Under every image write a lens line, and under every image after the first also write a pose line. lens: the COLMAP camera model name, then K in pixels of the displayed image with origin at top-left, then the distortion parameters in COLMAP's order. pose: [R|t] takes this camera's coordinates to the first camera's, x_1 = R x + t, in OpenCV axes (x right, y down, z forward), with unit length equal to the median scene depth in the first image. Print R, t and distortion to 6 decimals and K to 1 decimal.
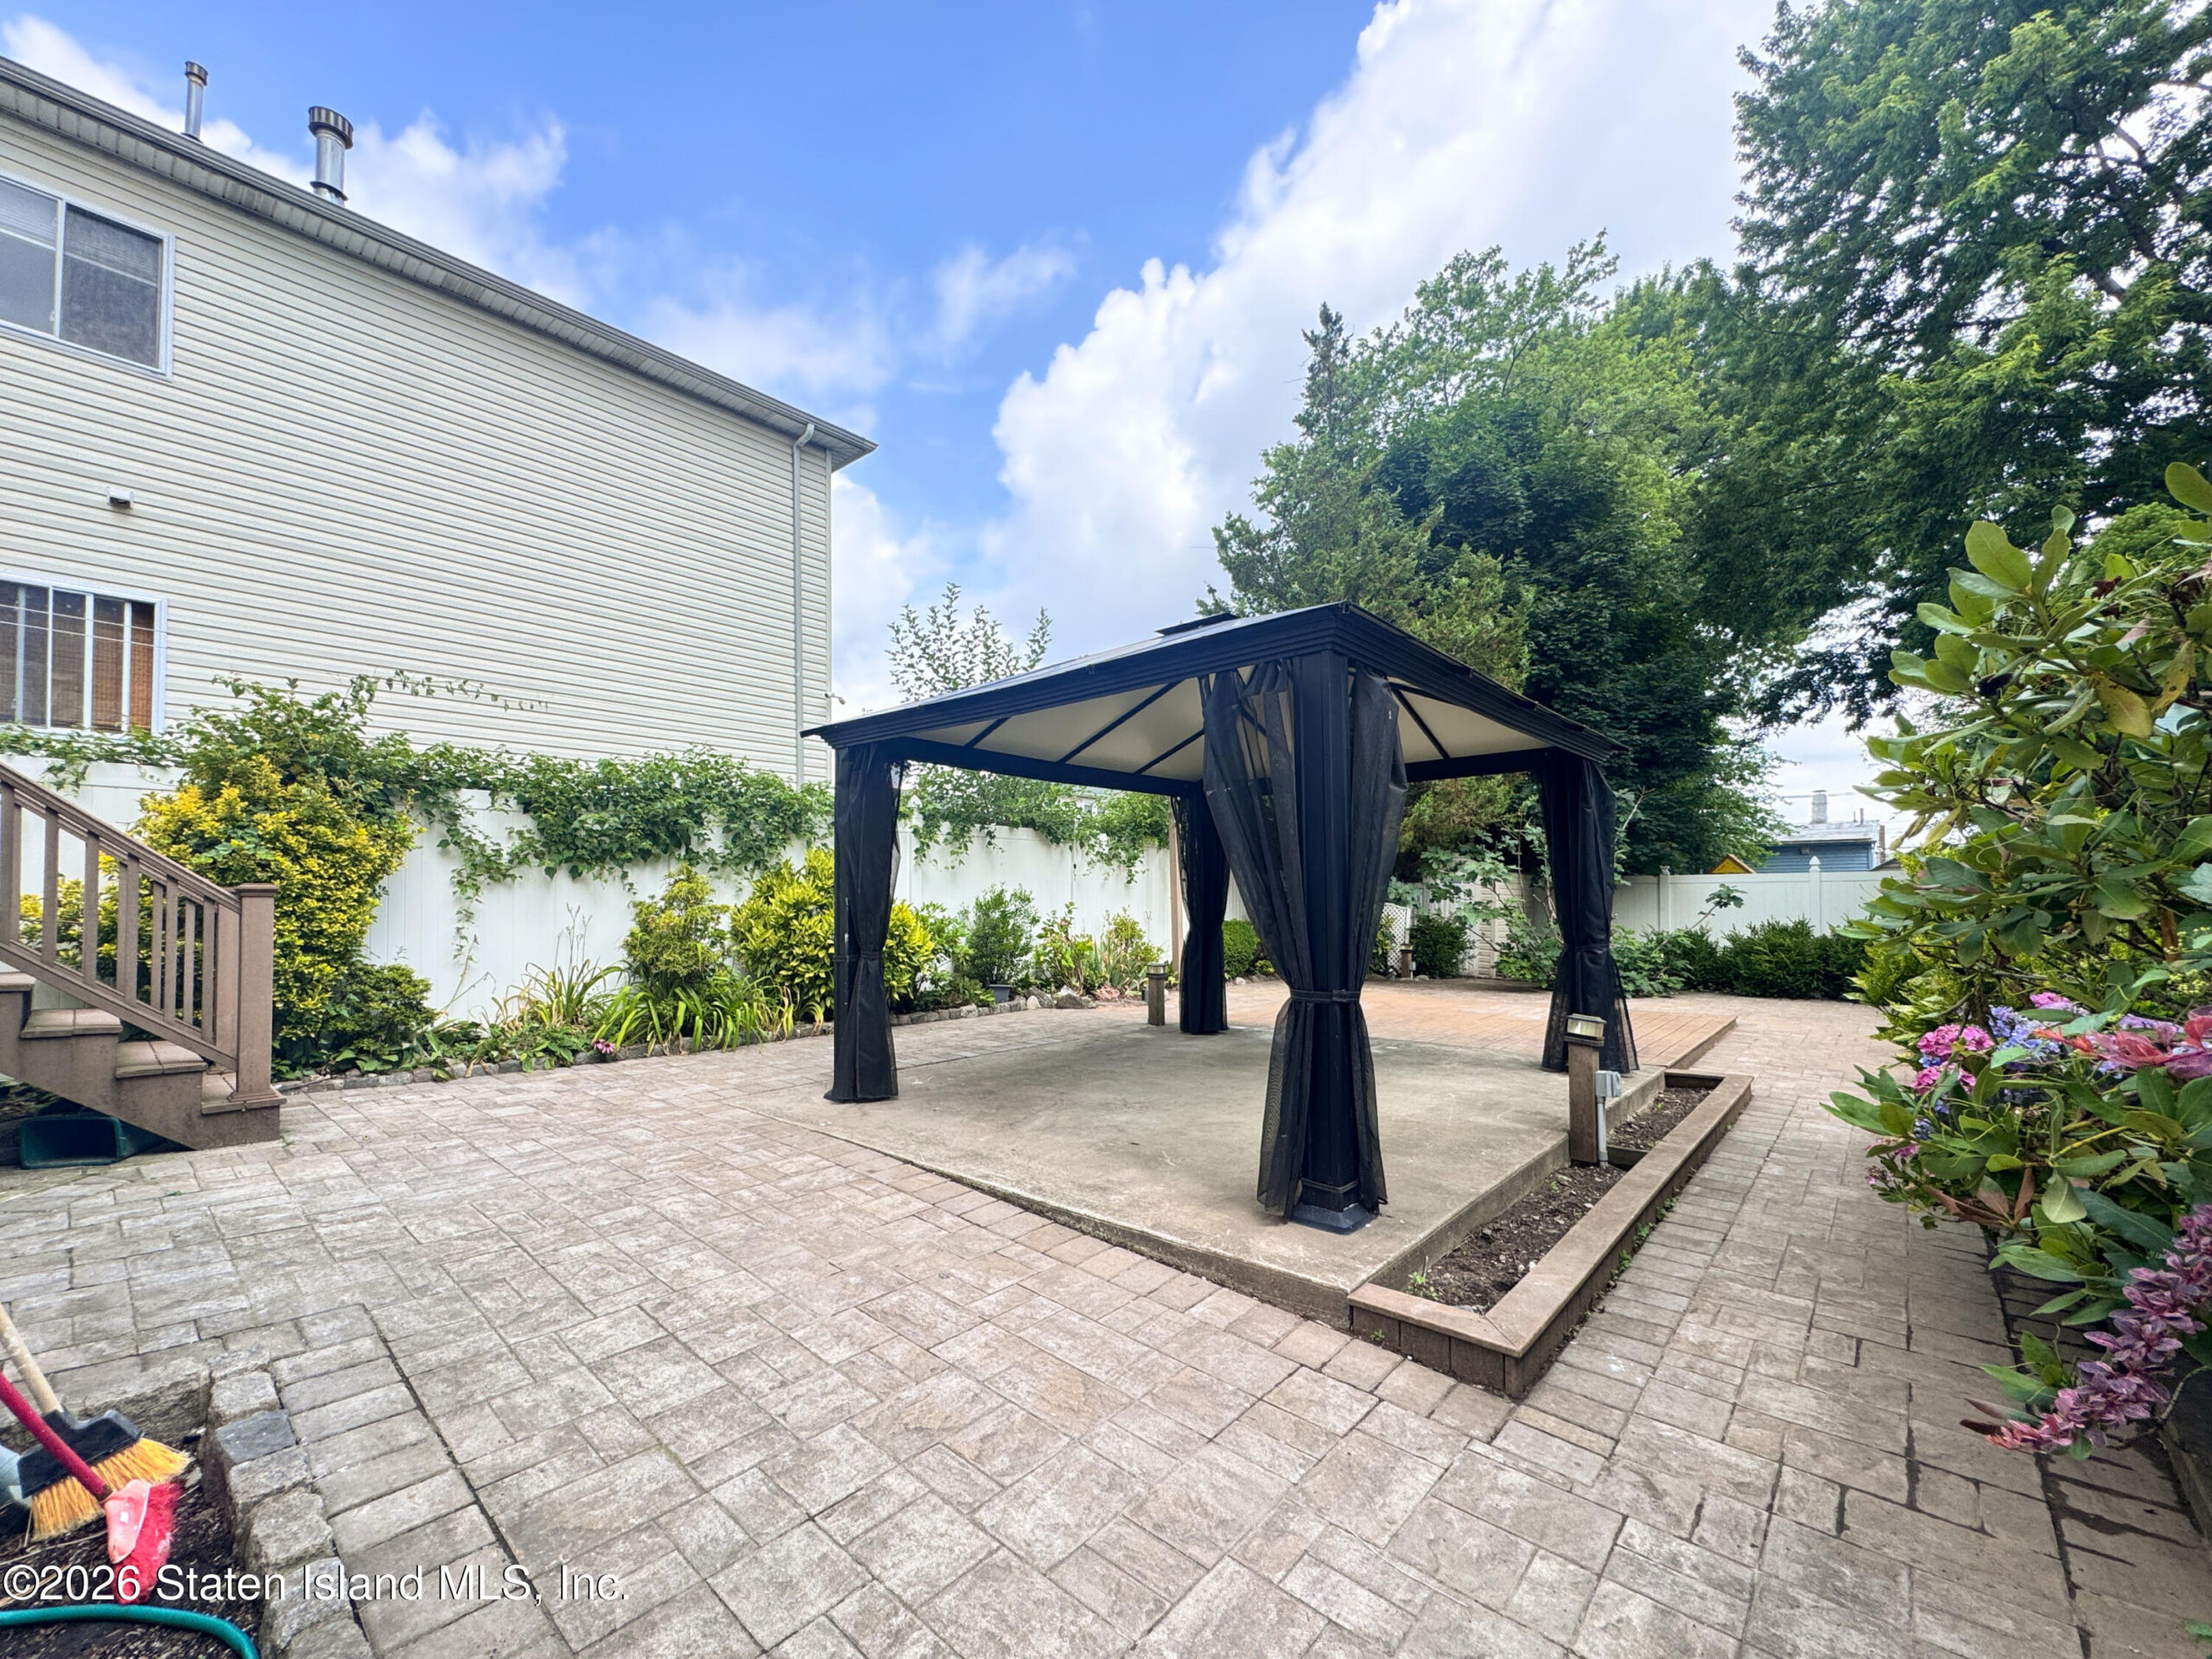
lens RADIAL K [[925.2, 0, 1081.0], [0, 925.2, 871.6], [0, 0, 1]] dist [-0.001916, 0.000387]
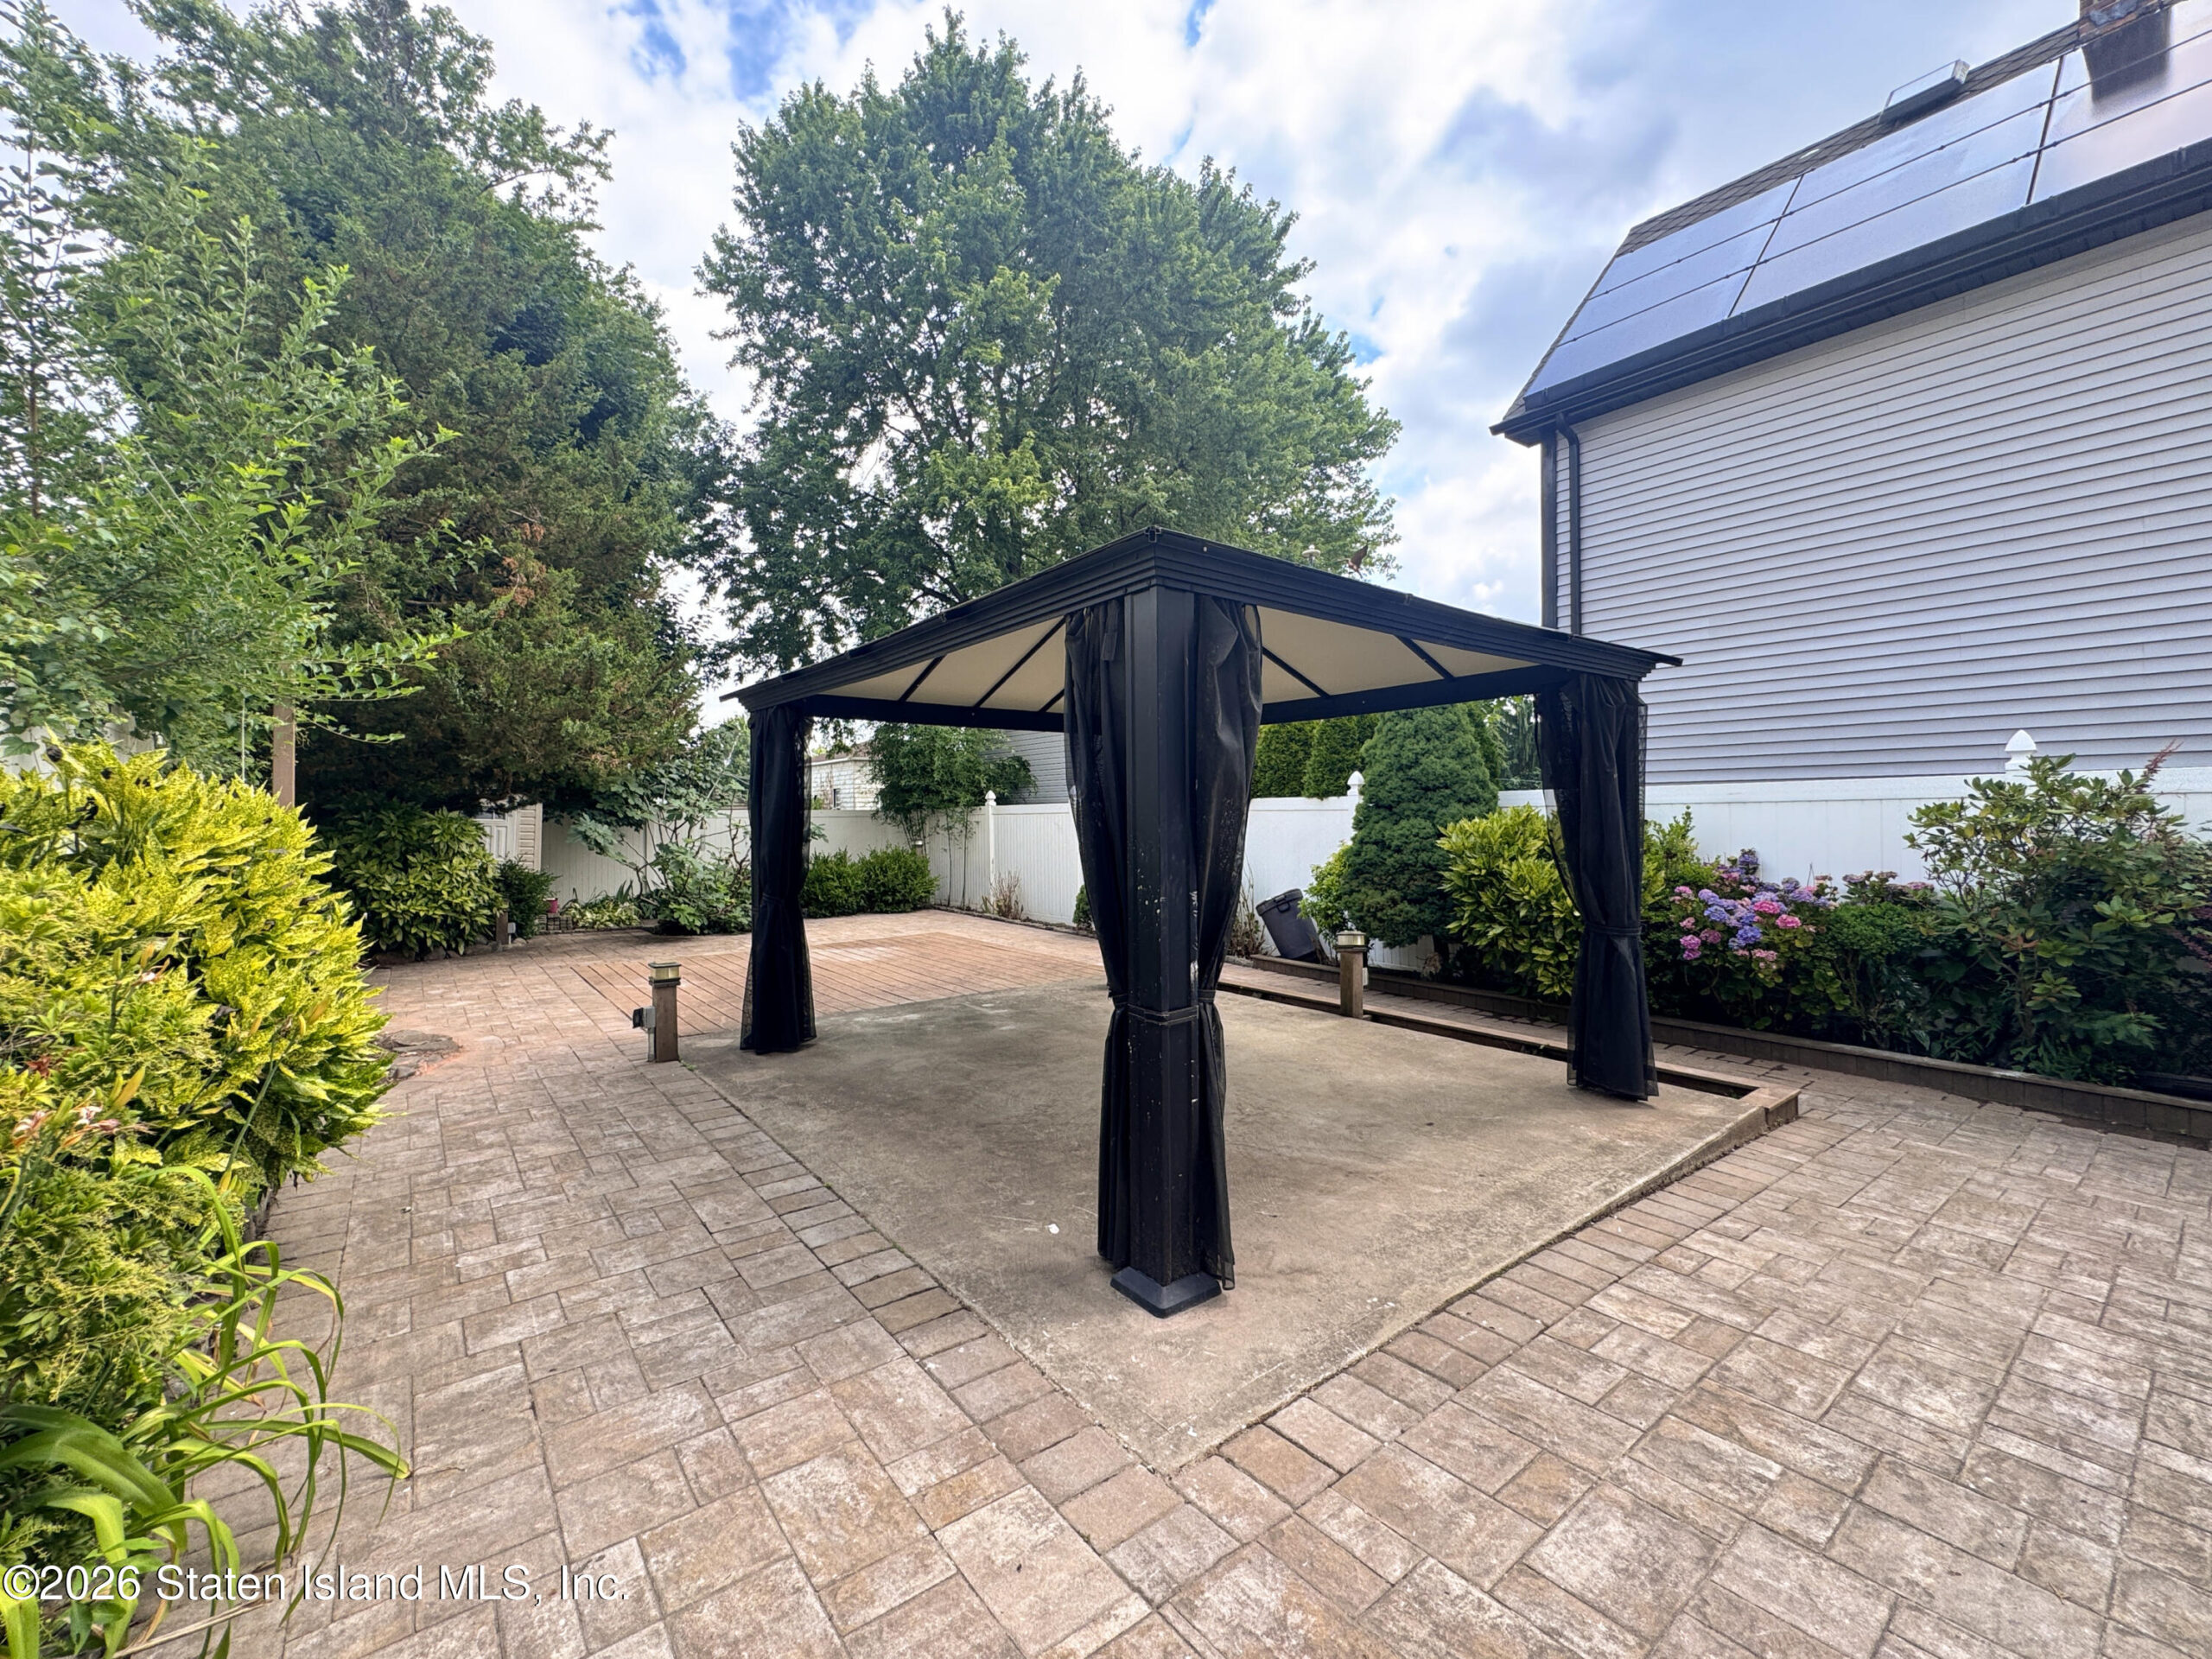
lens RADIAL K [[903.5, 0, 1100.7], [0, 903.5, 813.3], [0, 0, 1]] dist [-0.003371, -0.000380]
pose [[0.171114, 0.004455, 0.985241, -0.980253], [-0.023702, 0.999719, -0.000404, -0.017289], [-0.984966, -0.023283, 0.171171, 1.266863]]
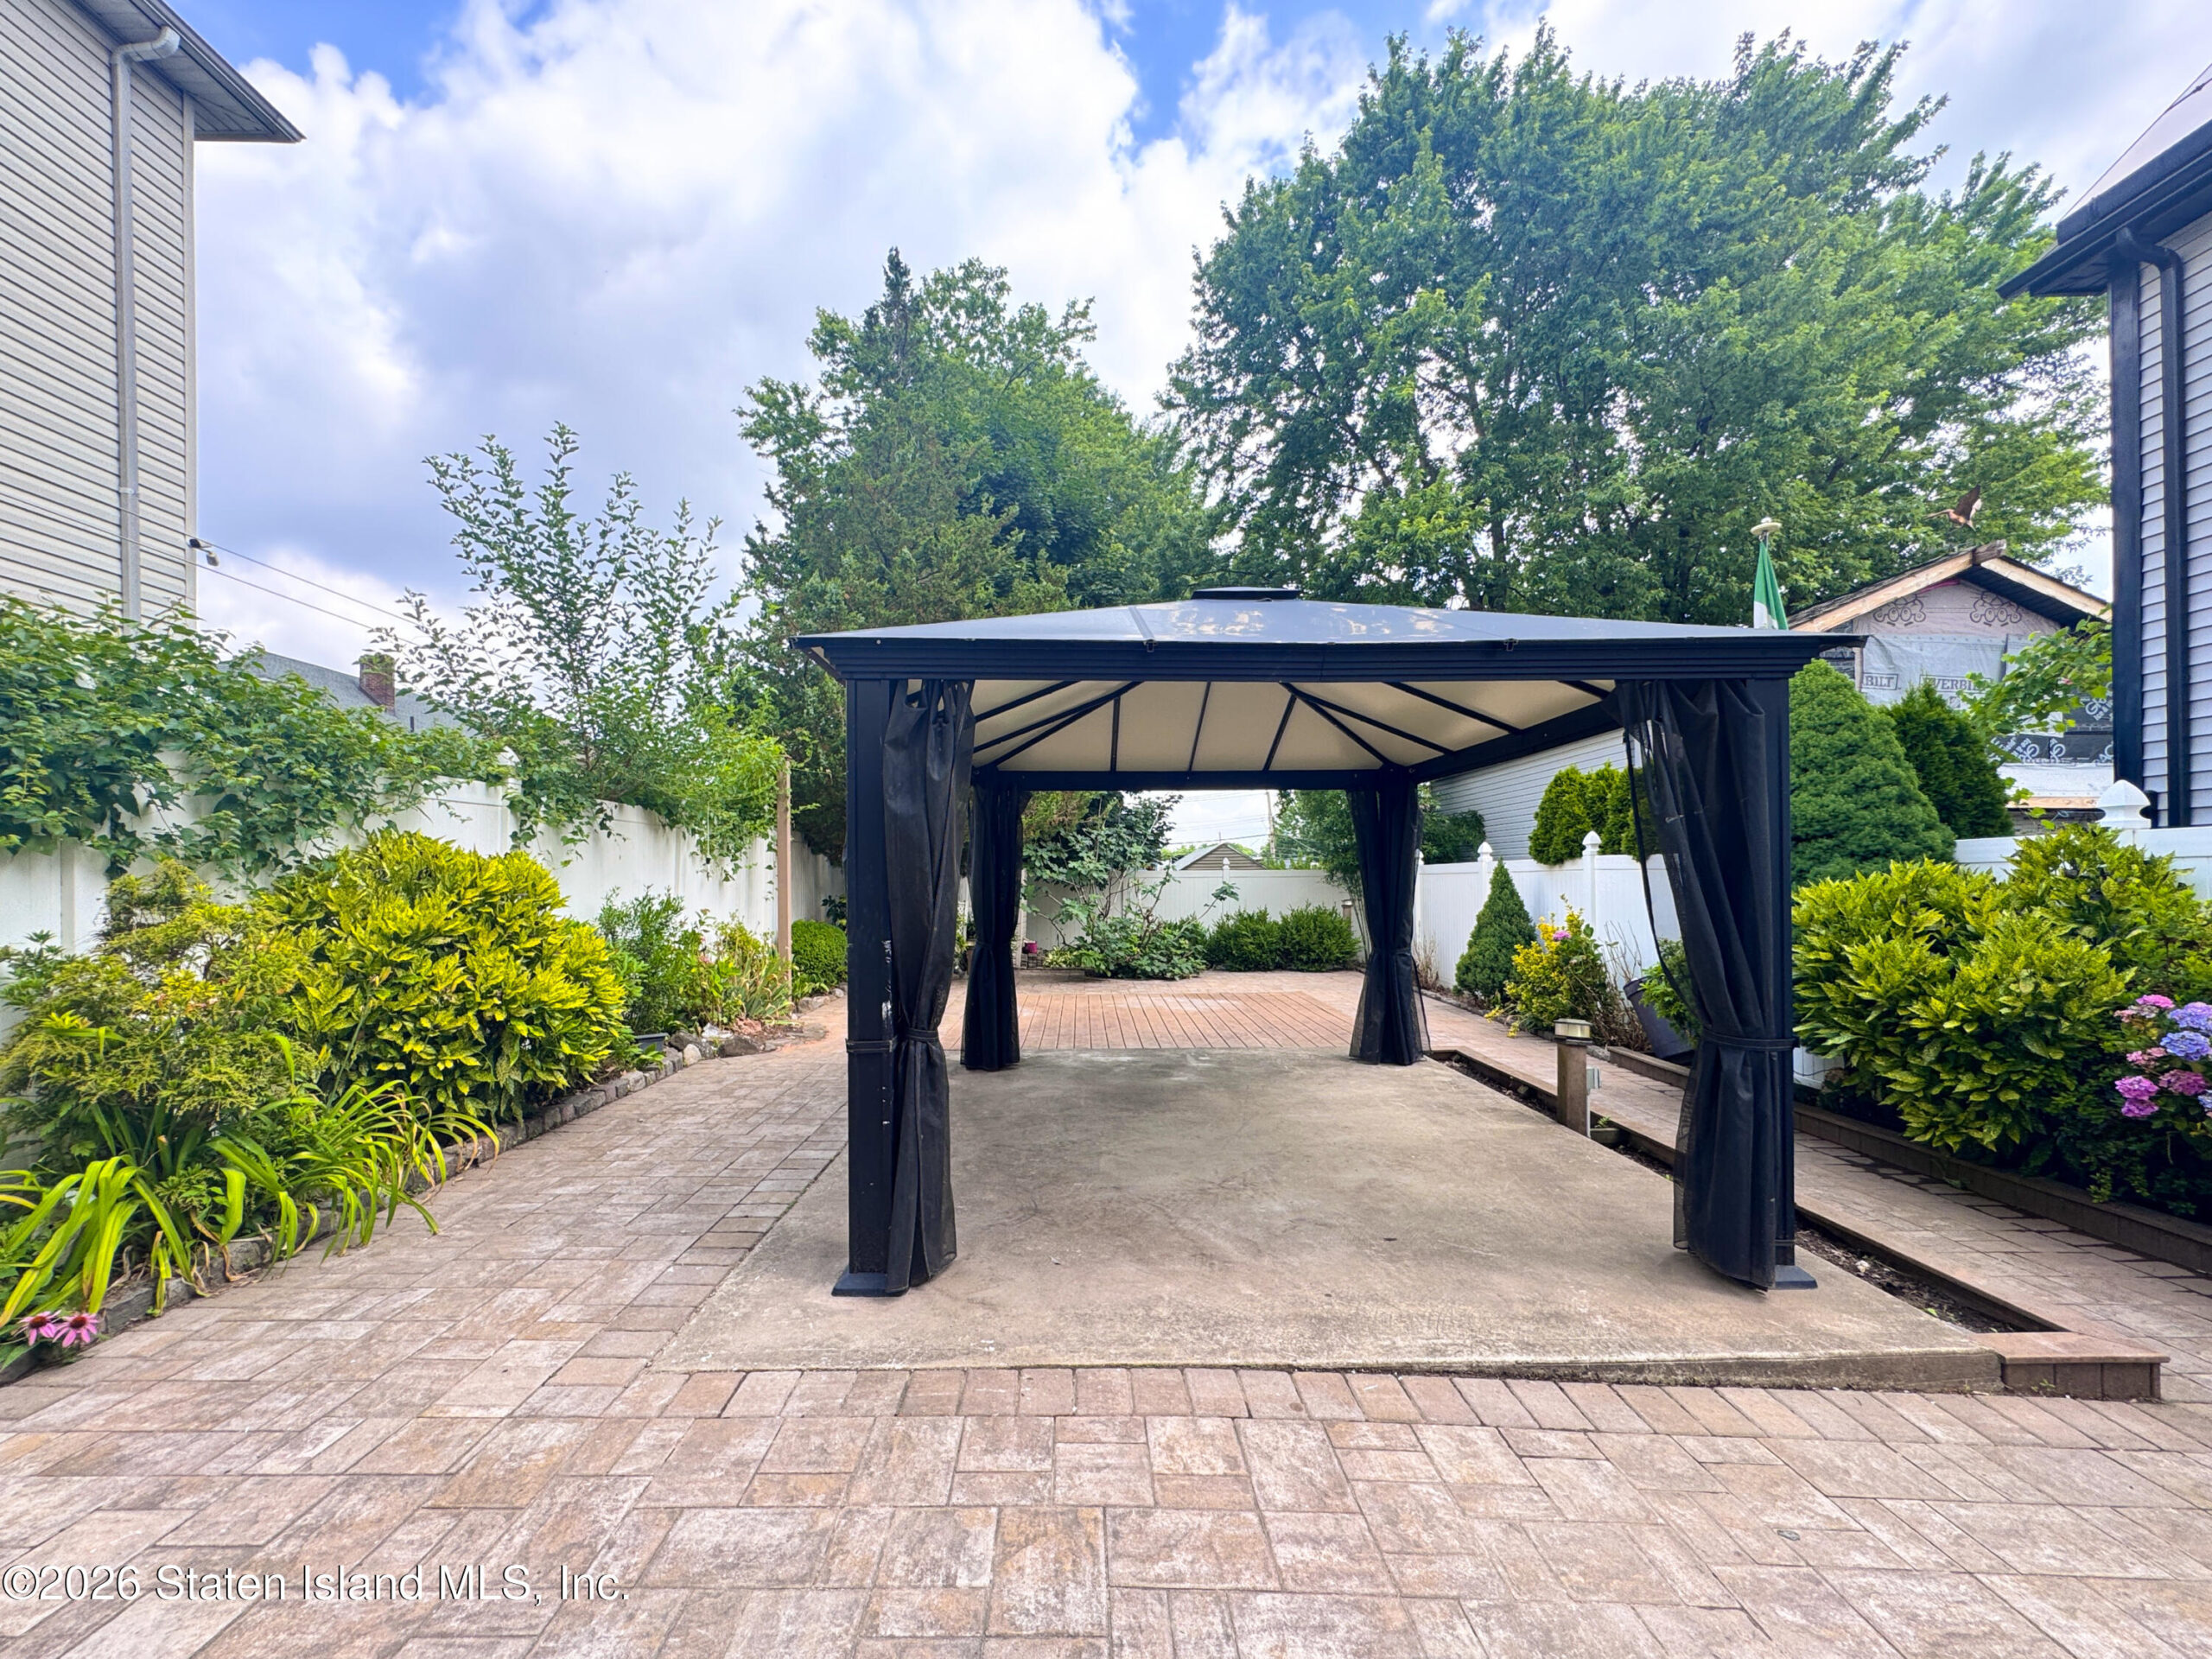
lens RADIAL K [[911.5, 0, 1100.1], [0, 911.5, 874.6], [0, 0, 1]] dist [-0.003539, -0.000103]
pose [[0.728263, 0.004099, 0.685286, -0.716373], [-0.019708, 0.999694, 0.014964, -0.030851], [-0.685014, -0.024403, 0.728121, 0.649242]]
